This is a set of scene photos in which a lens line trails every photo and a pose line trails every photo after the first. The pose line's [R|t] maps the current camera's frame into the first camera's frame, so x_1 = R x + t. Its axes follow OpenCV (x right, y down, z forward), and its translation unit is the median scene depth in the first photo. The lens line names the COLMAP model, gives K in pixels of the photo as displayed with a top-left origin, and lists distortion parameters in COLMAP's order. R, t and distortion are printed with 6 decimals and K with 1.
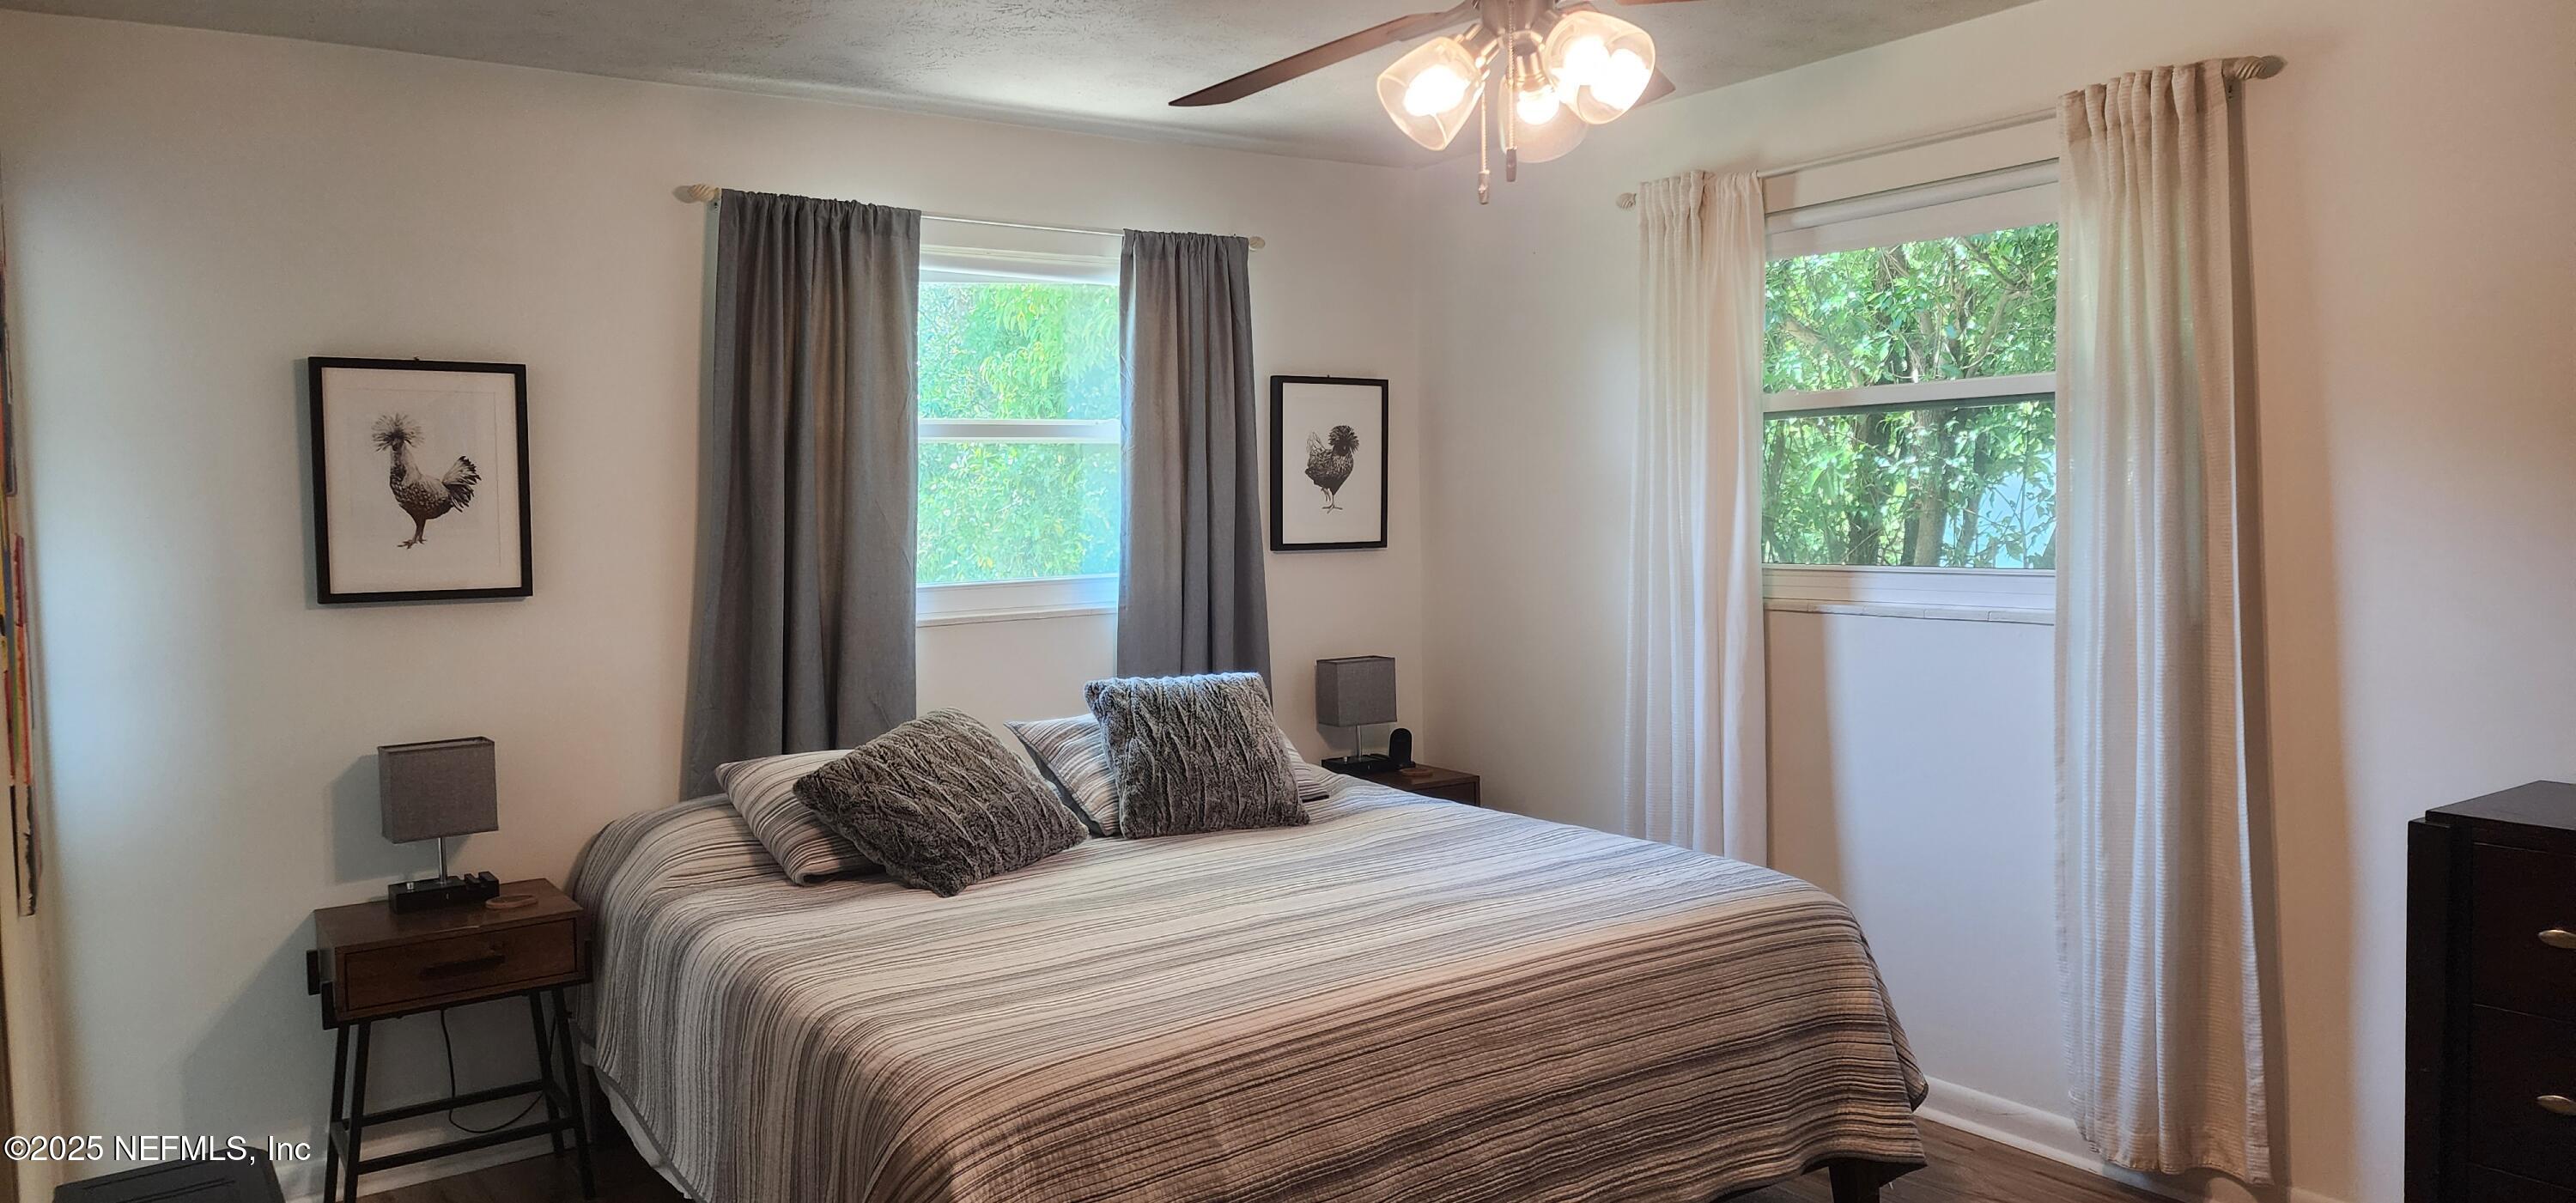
lens RADIAL K [[1707.3, 0, 1292.5], [0, 1707.3, 588.8], [0, 0, 1]] dist [0.084002, -0.082535]
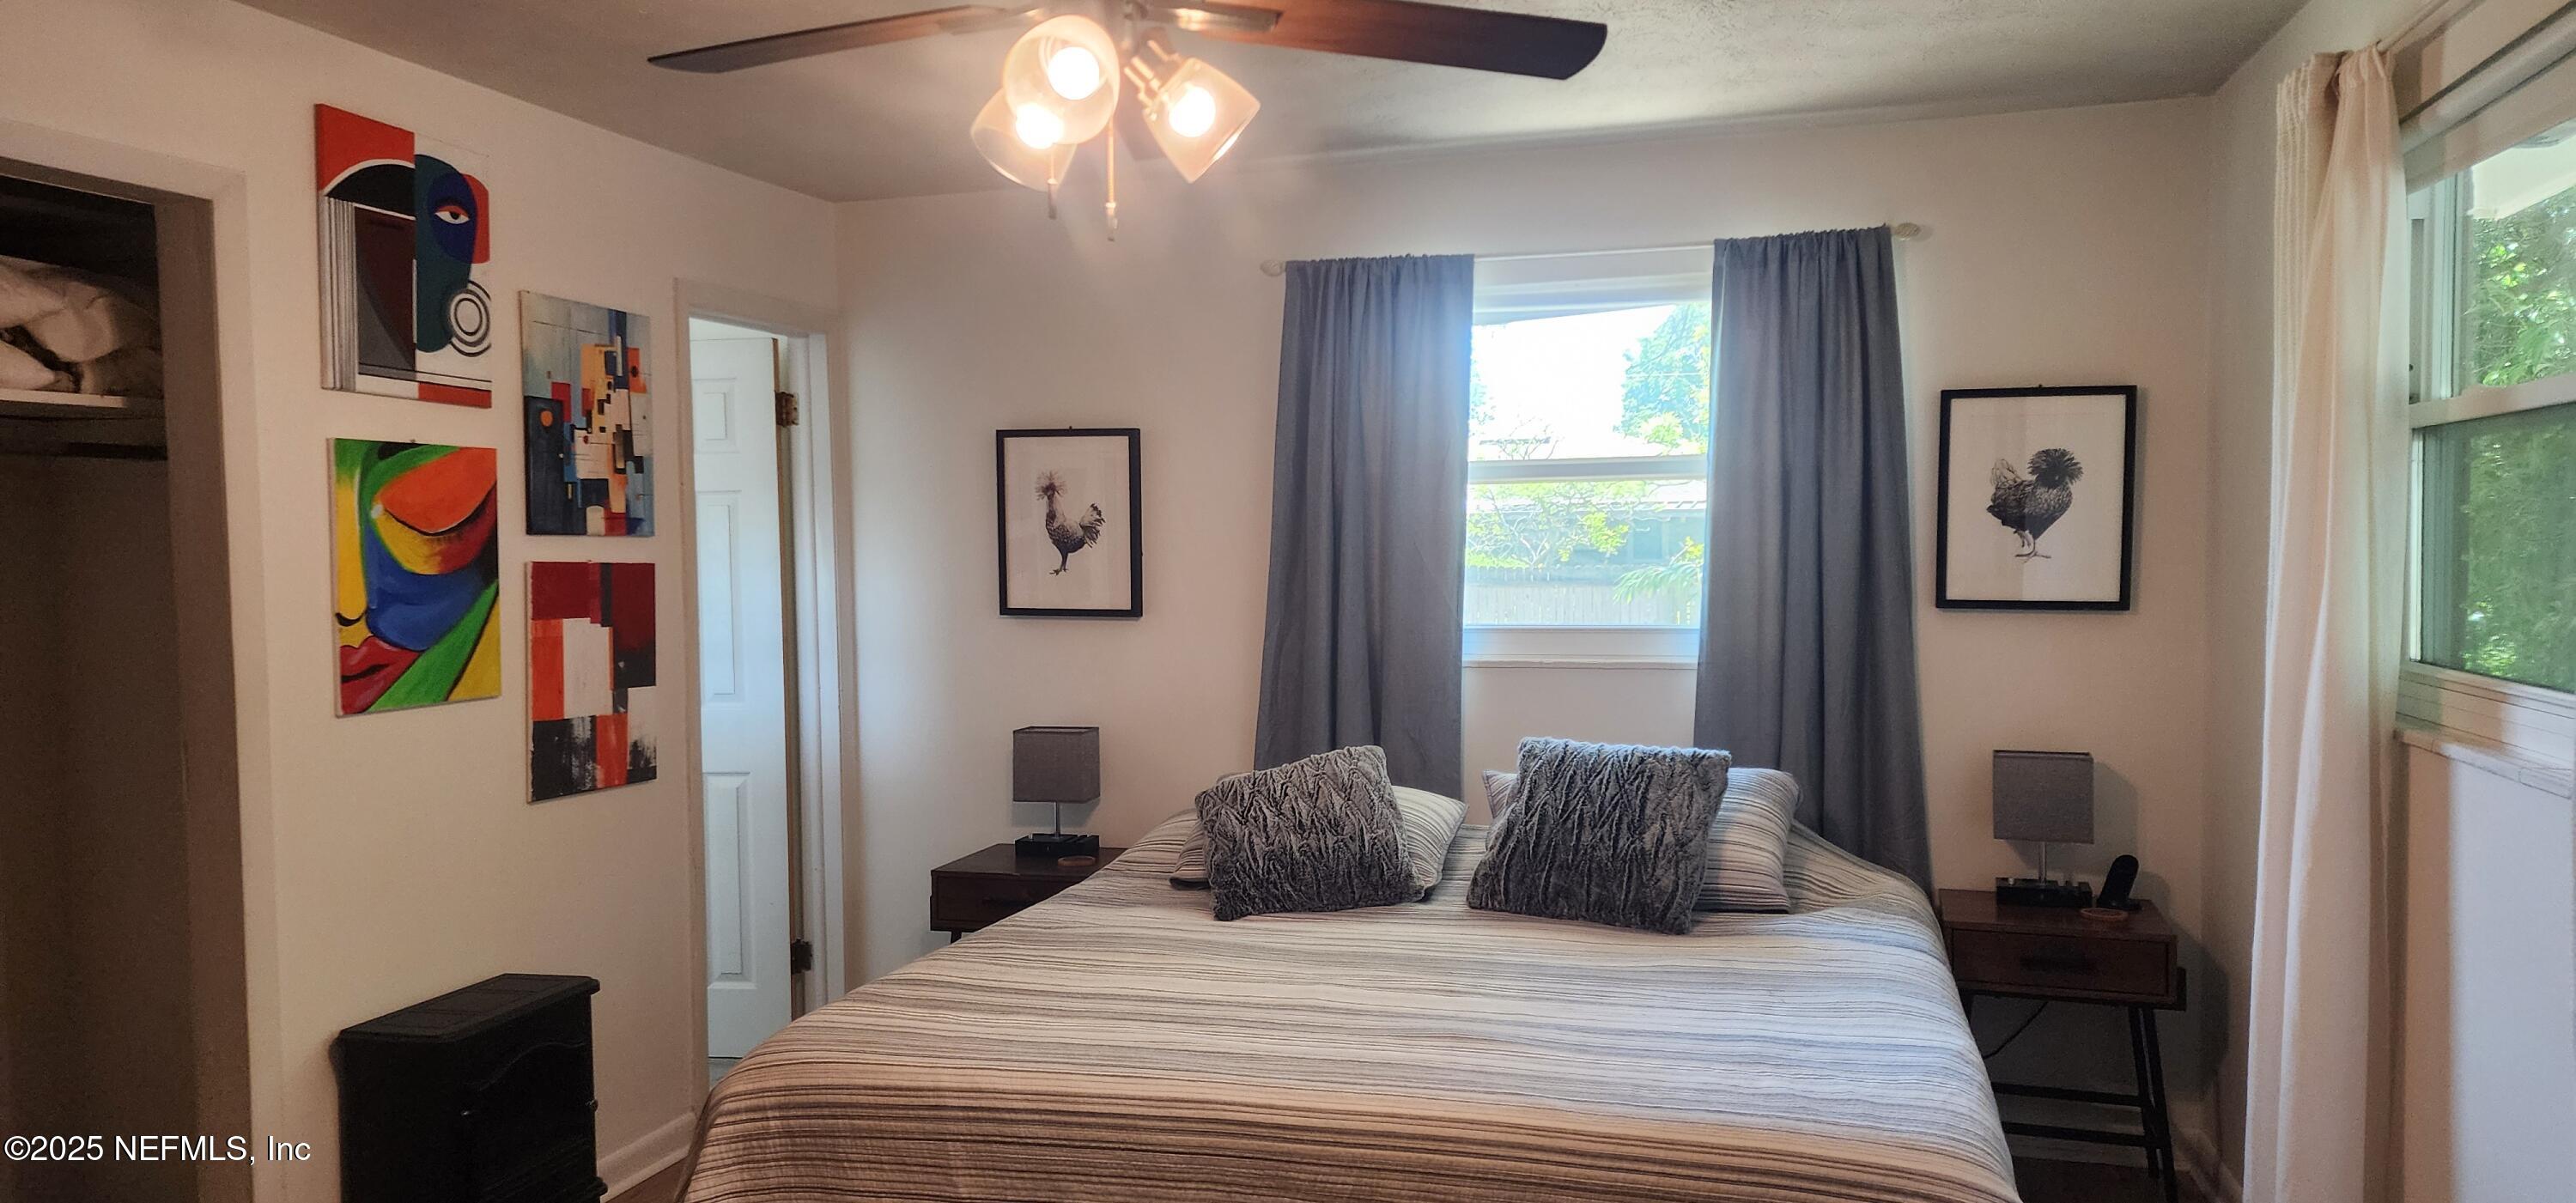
lens RADIAL K [[1707.3, 0, 1303.0], [0, 1707.3, 607.8], [0, 0, 1]] dist [0.084002, -0.082535]
pose [[0.629773, 0.046325, -0.775397, 0.601027], [-0.045858, 0.998696, 0.022420, -0.036950], [0.775425, 0.021438, 0.631076, 0.349663]]
